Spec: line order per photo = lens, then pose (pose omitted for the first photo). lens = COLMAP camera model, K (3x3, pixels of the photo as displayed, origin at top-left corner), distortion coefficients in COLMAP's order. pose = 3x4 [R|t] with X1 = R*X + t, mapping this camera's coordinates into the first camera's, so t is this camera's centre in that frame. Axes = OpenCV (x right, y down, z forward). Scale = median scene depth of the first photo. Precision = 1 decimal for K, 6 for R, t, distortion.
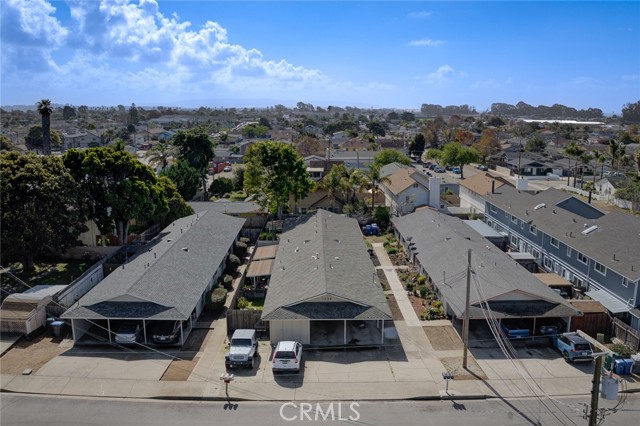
lens RADIAL K [[534.2, 0, 333.8], [0, 534.2, 210.9], [0, 0, 1]] dist [-0.100024, -0.008708]
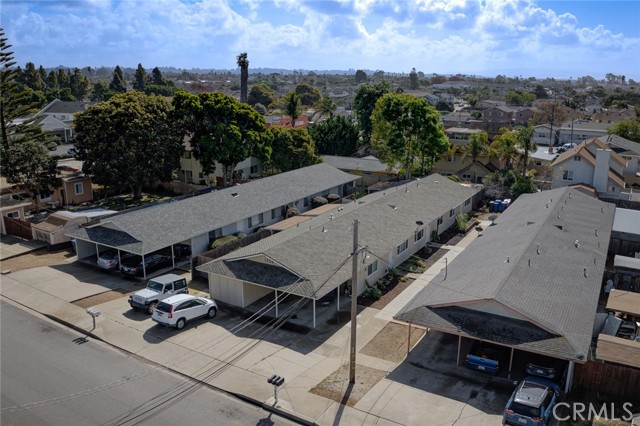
lens RADIAL K [[539.1, 0, 345.6], [0, 539.1, 224.6], [0, 0, 1]] dist [-0.105086, -0.000121]
pose [[0.846541, 0.141580, -0.513150, 0.260373], [-0.103269, 0.989347, 0.102603, 0.003333], [0.522210, -0.033865, 0.852144, 0.165384]]
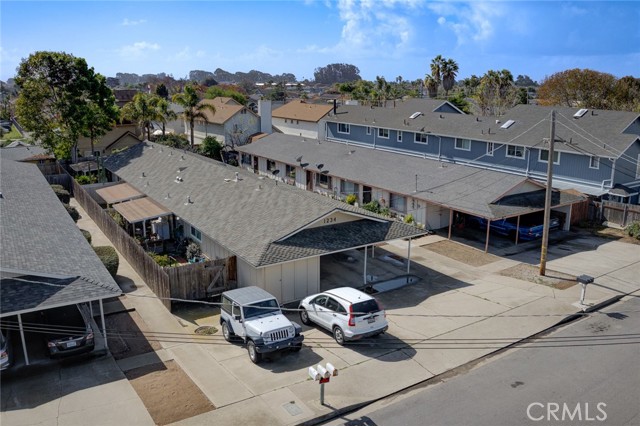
lens RADIAL K [[534.2, 0, 333.8], [0, 534.2, 210.9], [0, 0, 1]] dist [-0.100024, -0.008708]
pose [[0.848136, -0.125673, 0.514656, -0.166454], [0.098420, 0.991922, 0.080024, 0.052273], [-0.520556, -0.017219, 0.853654, 0.229532]]
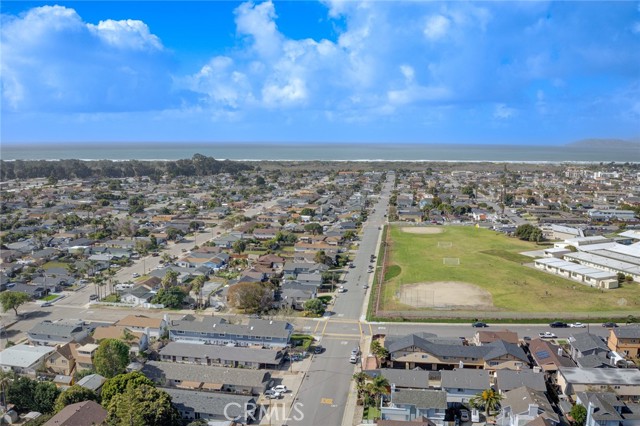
lens RADIAL K [[539.1, 0, 345.6], [0, 539.1, 224.6], [0, 0, 1]] dist [-0.105086, -0.000121]
pose [[0.136359, -0.156136, 0.978278, -1.539149], [0.174172, 0.975898, 0.131479, -0.555205], [-0.975228, 0.152460, 0.160268, -0.096167]]
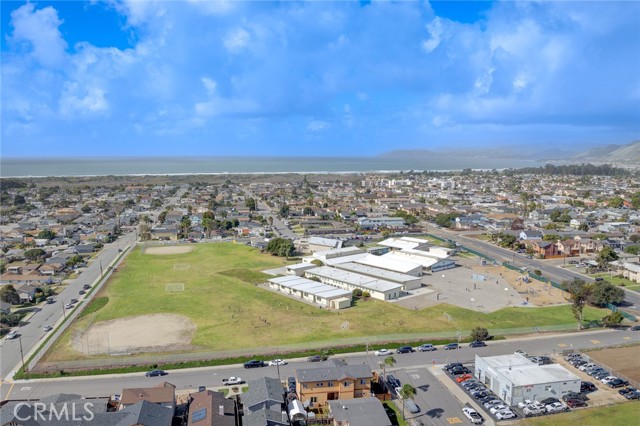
lens RADIAL K [[534.2, 0, 333.8], [0, 534.2, 210.9], [0, 0, 1]] dist [-0.100024, -0.008708]
pose [[-0.173186, -0.108209, 0.978927, -1.104908], [0.175395, 0.974669, 0.138769, -0.424286], [-0.969146, 0.195731, -0.149820, -0.653904]]
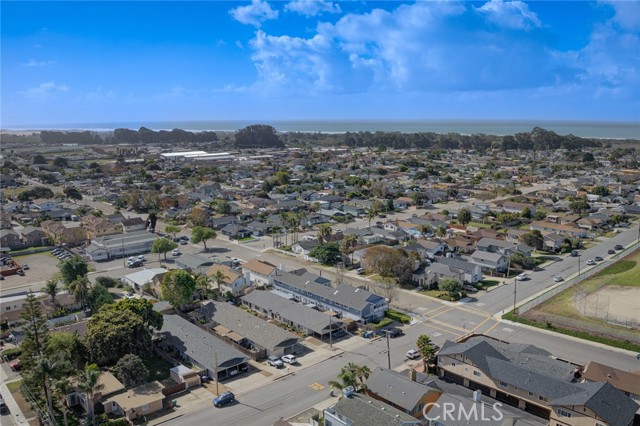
lens RADIAL K [[534.2, 0, 333.8], [0, 534.2, 210.9], [0, 0, 1]] dist [-0.100024, -0.008708]
pose [[0.756298, -0.122075, 0.642737, -0.825015], [0.134779, 0.990436, 0.029522, -0.305694], [-0.640194, 0.064300, 0.765518, -0.765194]]
